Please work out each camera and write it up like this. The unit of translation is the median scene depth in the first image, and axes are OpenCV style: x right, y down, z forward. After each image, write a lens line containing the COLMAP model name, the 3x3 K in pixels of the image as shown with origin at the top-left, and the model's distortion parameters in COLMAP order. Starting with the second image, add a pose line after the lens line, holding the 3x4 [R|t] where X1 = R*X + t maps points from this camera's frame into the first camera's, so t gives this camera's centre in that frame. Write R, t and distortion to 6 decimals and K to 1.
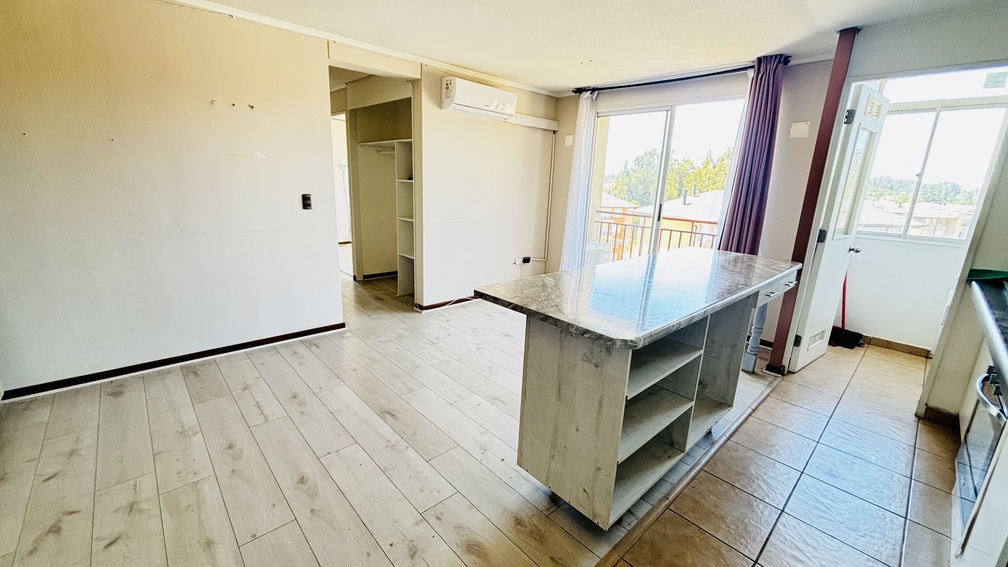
lens RADIAL K [[406.0, 0, 502.0], [0, 406.0, 278.3], [0, 0, 1]] dist [-0.003195, -0.000034]
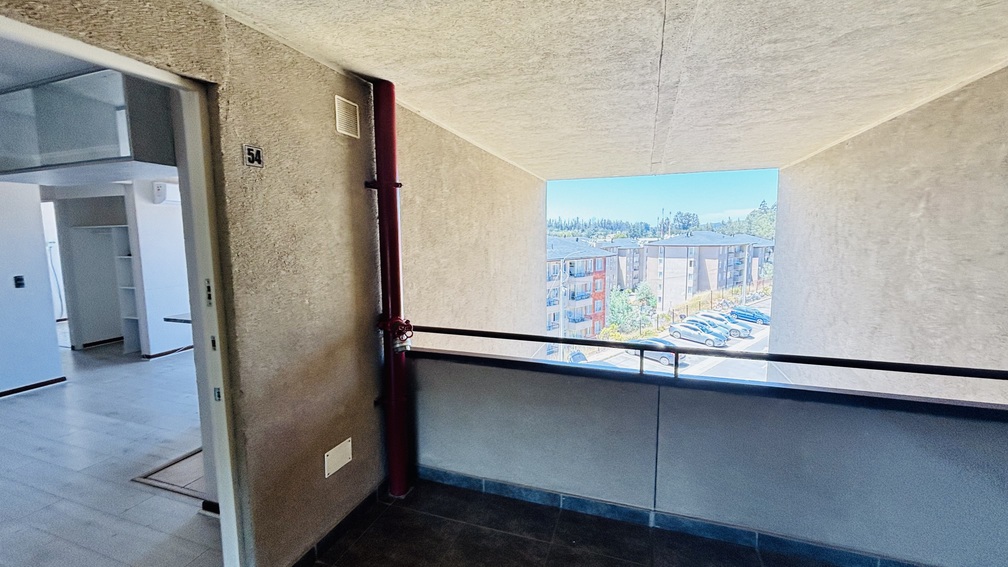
lens RADIAL K [[405.4, 0, 501.6], [0, 405.4, 278.8], [0, 0, 1]] dist [-0.000895, 0.000185]
pose [[0.881588, -0.099104, 0.461499, 0.235151], [0.155631, 0.984067, -0.085975, 0.128973], [-0.445626, 0.147618, 0.882965, -0.703258]]
